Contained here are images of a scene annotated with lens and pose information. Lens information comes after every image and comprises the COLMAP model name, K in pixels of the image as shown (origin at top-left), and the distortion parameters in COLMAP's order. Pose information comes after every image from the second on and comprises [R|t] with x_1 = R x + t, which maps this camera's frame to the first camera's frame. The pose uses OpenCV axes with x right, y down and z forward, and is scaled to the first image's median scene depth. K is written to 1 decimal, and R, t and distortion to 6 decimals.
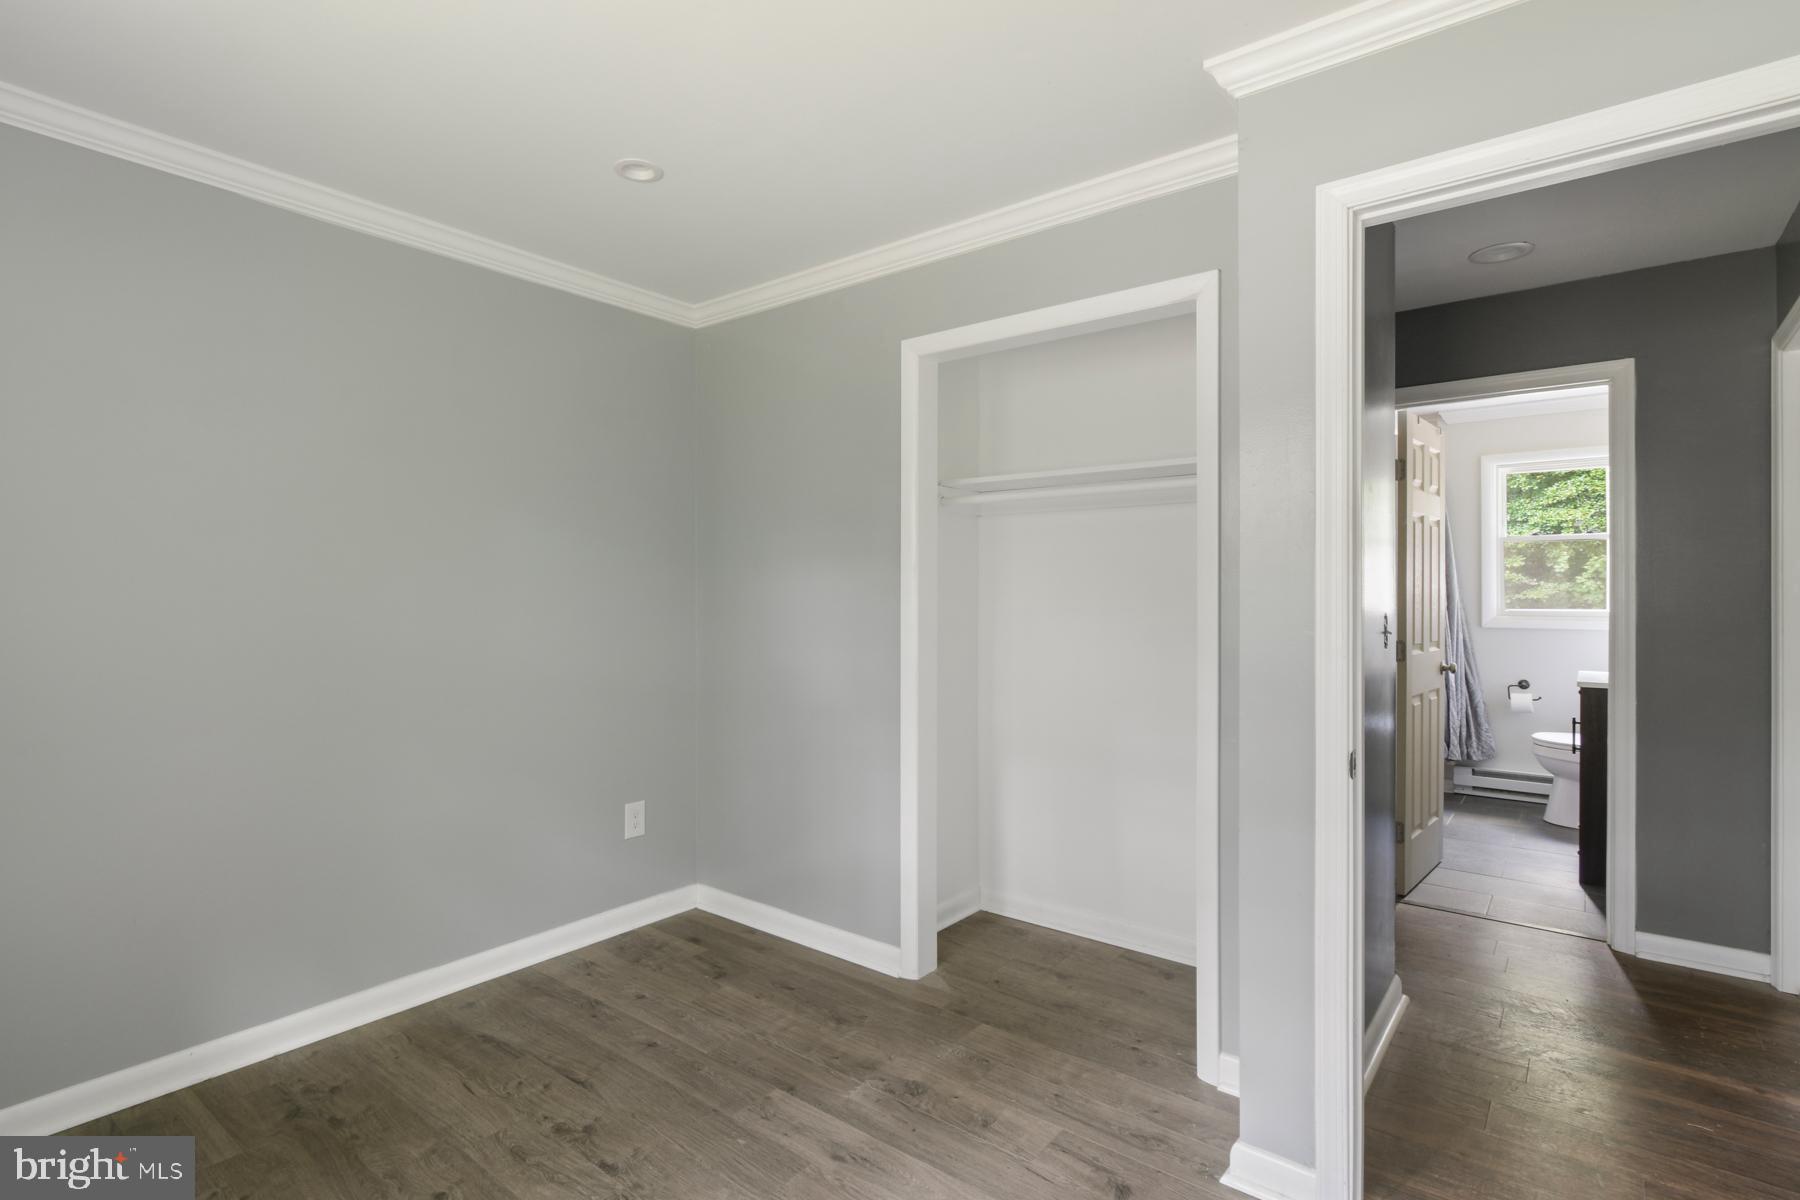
lens RADIAL K [[865.8, 0, 916.2], [0, 865.8, 599.4], [0, 0, 1]] dist [0.008121, 0.001442]
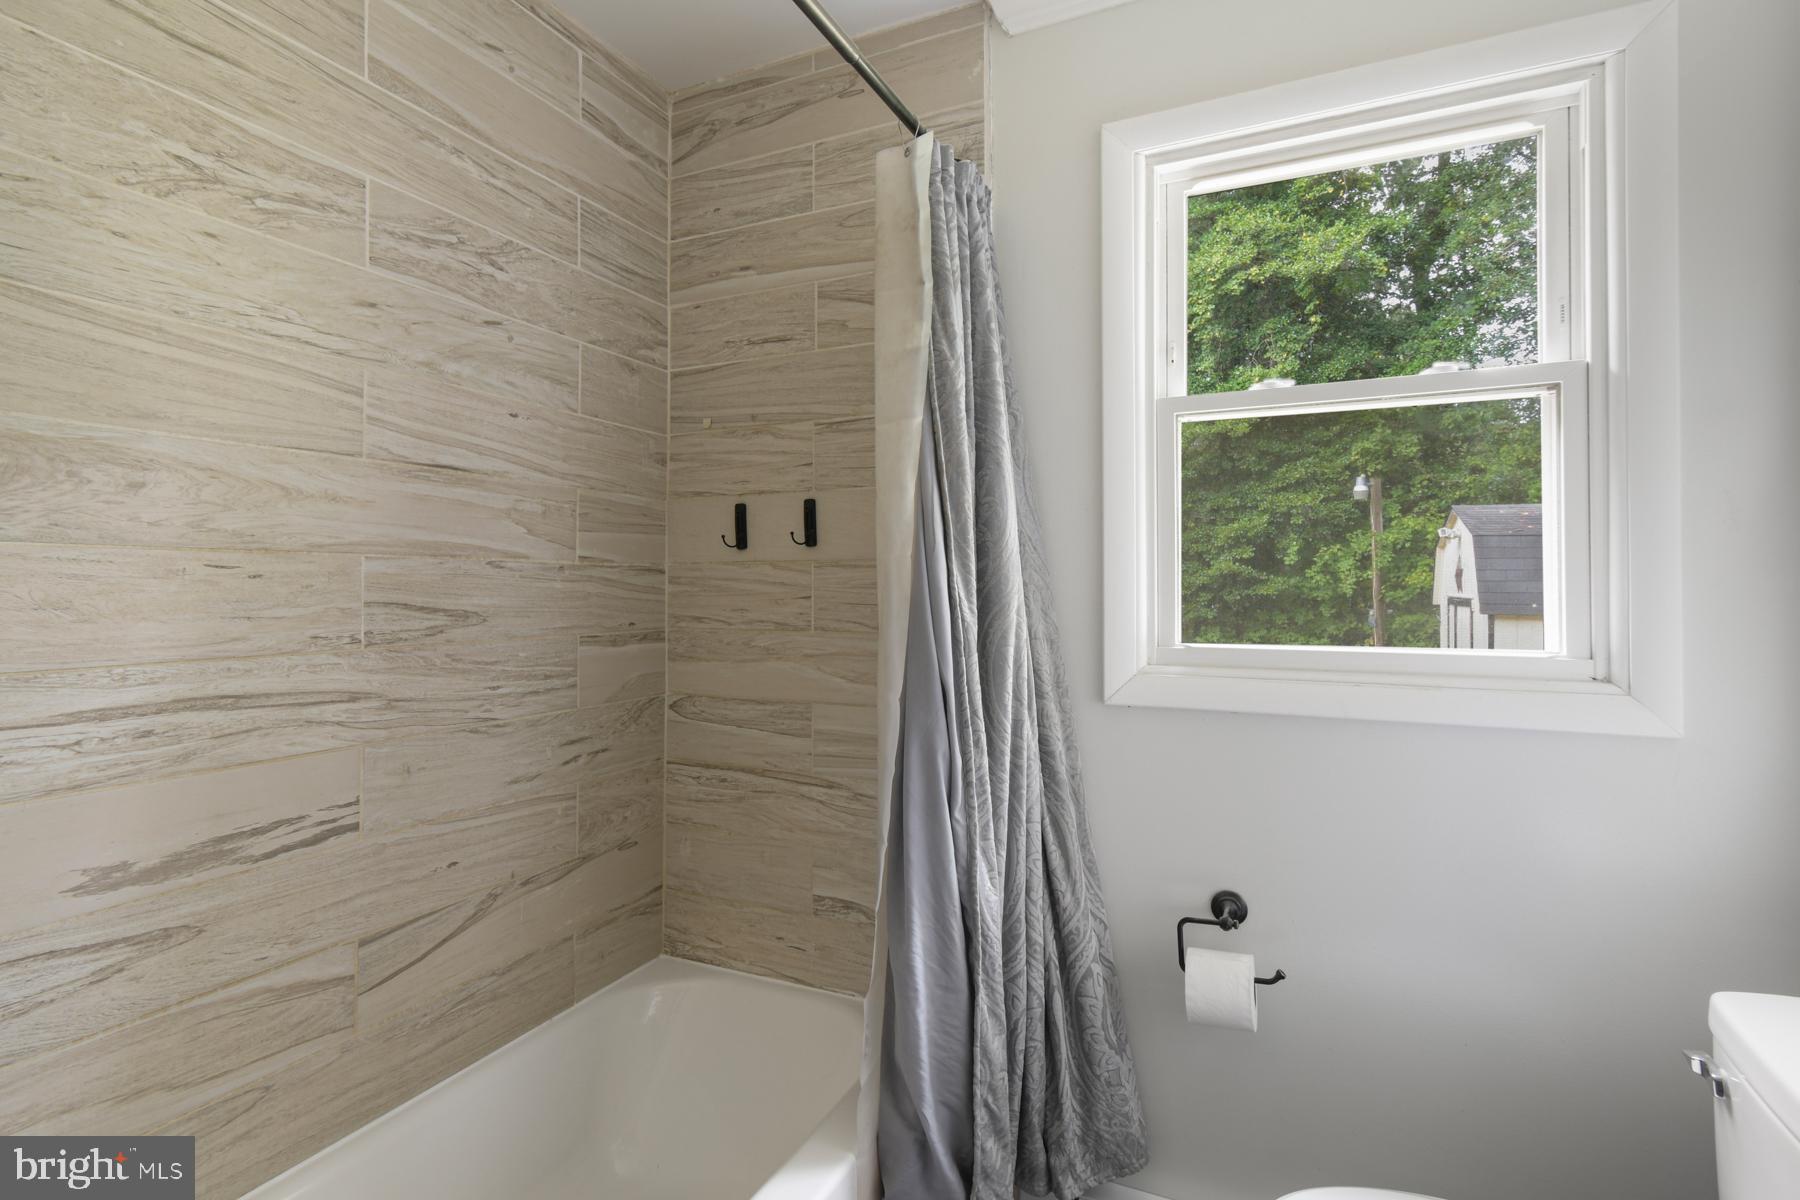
lens RADIAL K [[865.8, 0, 905.4], [0, 865.8, 569.3], [0, 0, 1]] dist [0.008121, 0.001442]
pose [[0.974609, 0.015375, 0.223387, 0.523634], [-0.010331, 0.999665, -0.023732, -0.005942], [-0.223677, 0.020821, 0.974441, 0.734964]]
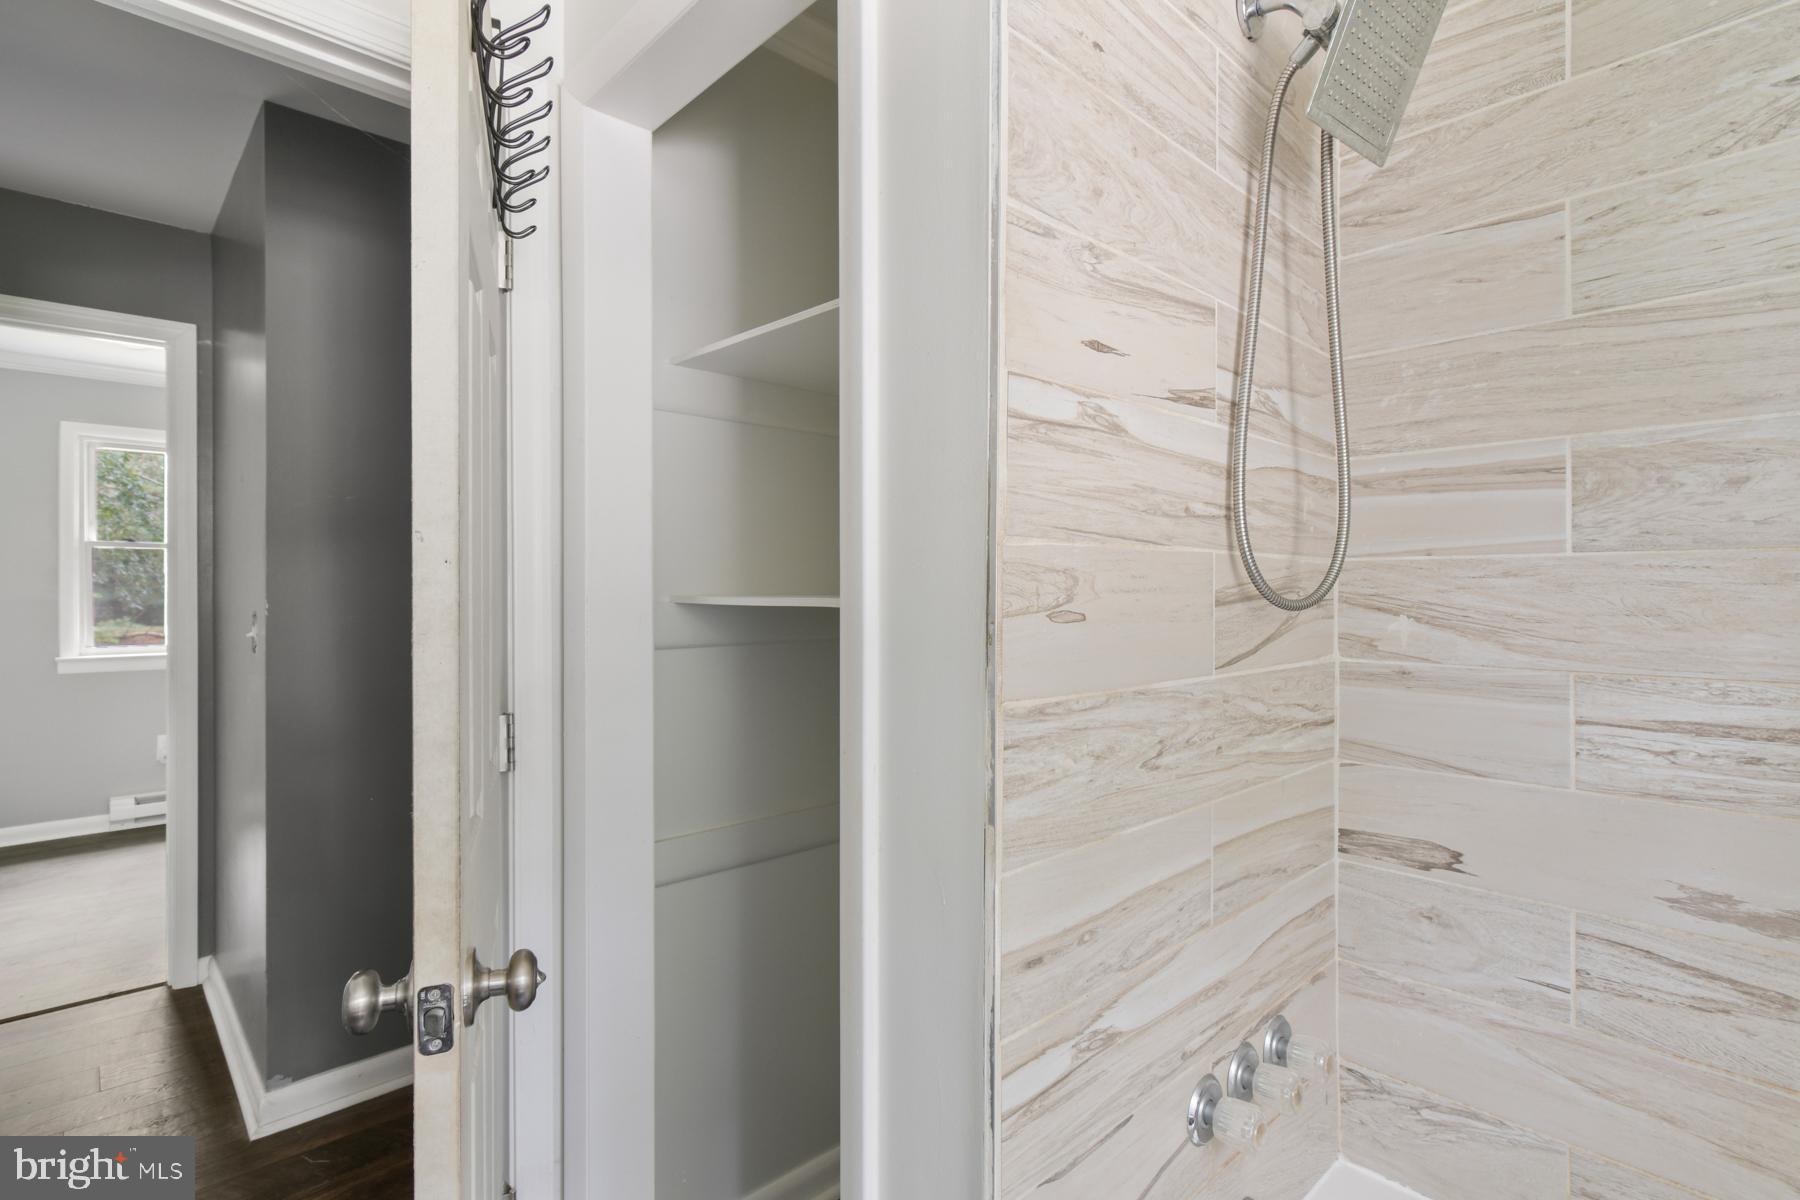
lens RADIAL K [[865.8, 0, 912.4], [0, 865.8, 589.9], [0, 0, 1]] dist [0.008121, 0.001442]
pose [[-0.118132, 0.008518, -0.992961, 1.472043], [-0.002957, 0.999956, 0.008929, -0.017542], [0.992993, 0.003991, -0.118102, 1.889446]]
